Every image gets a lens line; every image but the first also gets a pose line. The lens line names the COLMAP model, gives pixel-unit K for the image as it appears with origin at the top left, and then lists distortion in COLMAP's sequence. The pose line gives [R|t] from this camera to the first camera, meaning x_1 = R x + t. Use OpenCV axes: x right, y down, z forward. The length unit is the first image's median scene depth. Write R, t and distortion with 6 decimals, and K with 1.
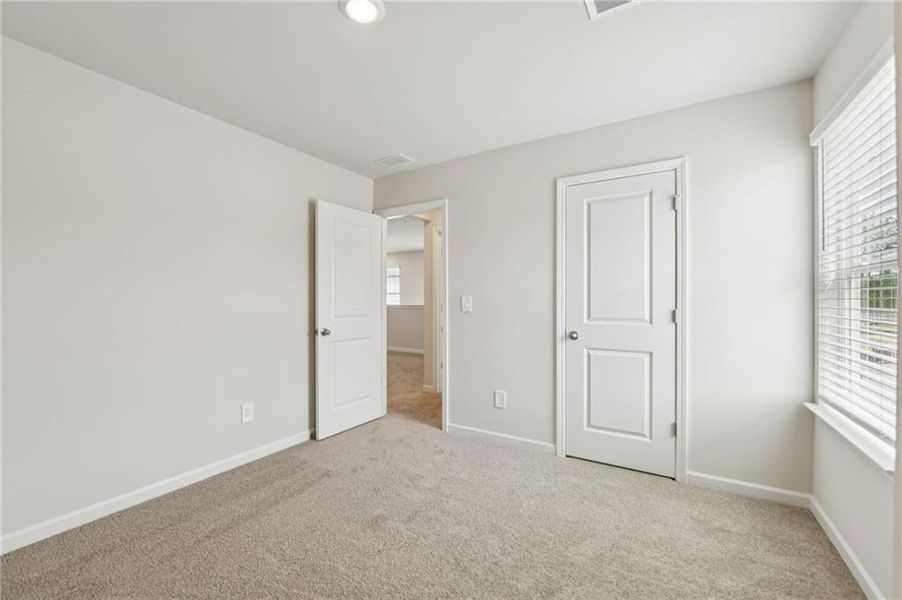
lens RADIAL K [[371.2, 0, 450.3], [0, 371.2, 299.5], [0, 0, 1]] dist [-0.001244, -0.000048]
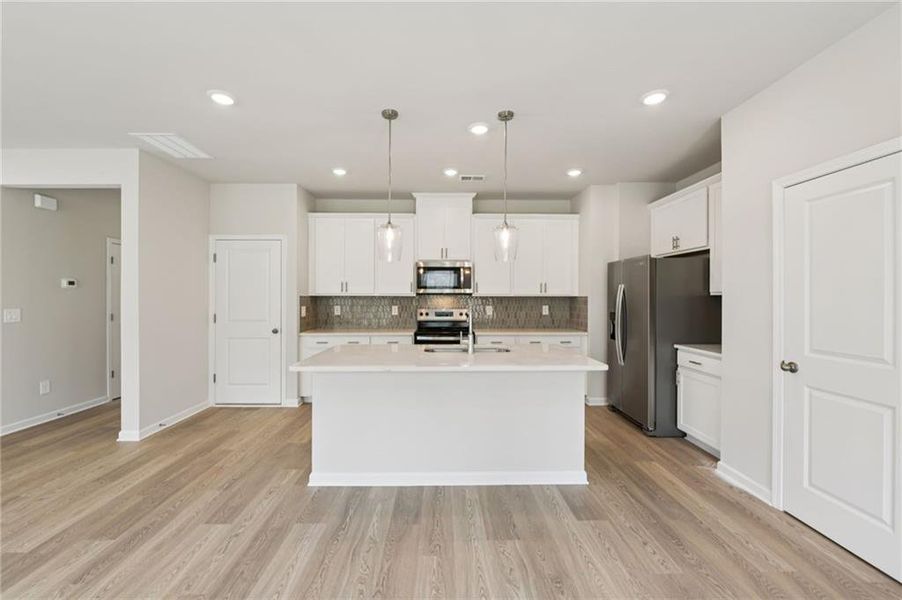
lens RADIAL K [[364.6, 0, 447.5], [0, 364.6, 298.6], [0, 0, 1]] dist [-0.005793, -0.001384]
pose [[0.535922, 0.004823, -0.844254, 0.613630], [-0.006151, 0.999979, 0.001808, -0.056640], [0.844245, 0.004224, 0.535941, -0.081776]]
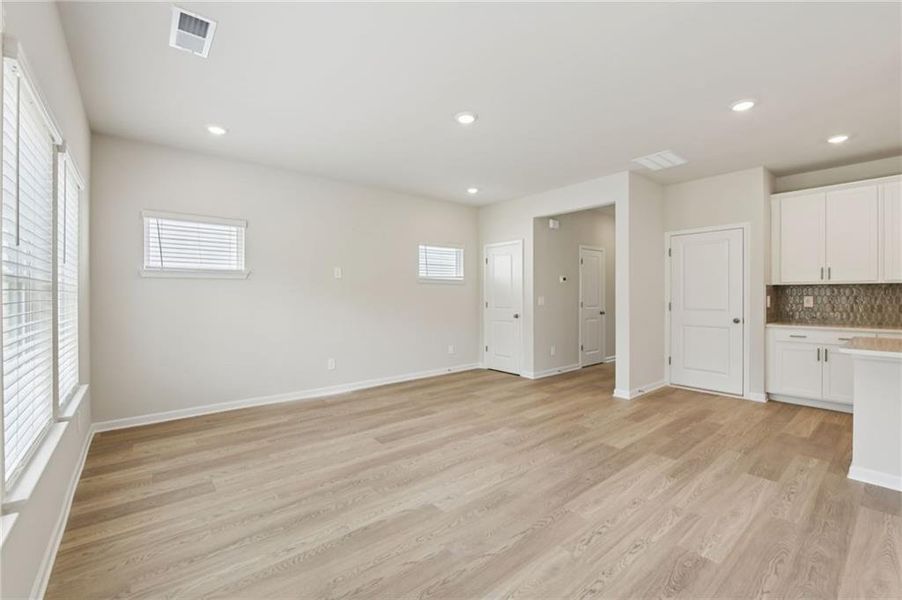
lens RADIAL K [[379.3, 0, 445.6], [0, 379.3, 298.1], [0, 0, 1]] dist [-0.008240, -0.001466]
pose [[-0.331379, 0.007350, -0.943469, 0.825920], [-0.002745, 0.999958, 0.008754, -0.014528], [0.943494, 0.005491, -0.331345, -0.522879]]
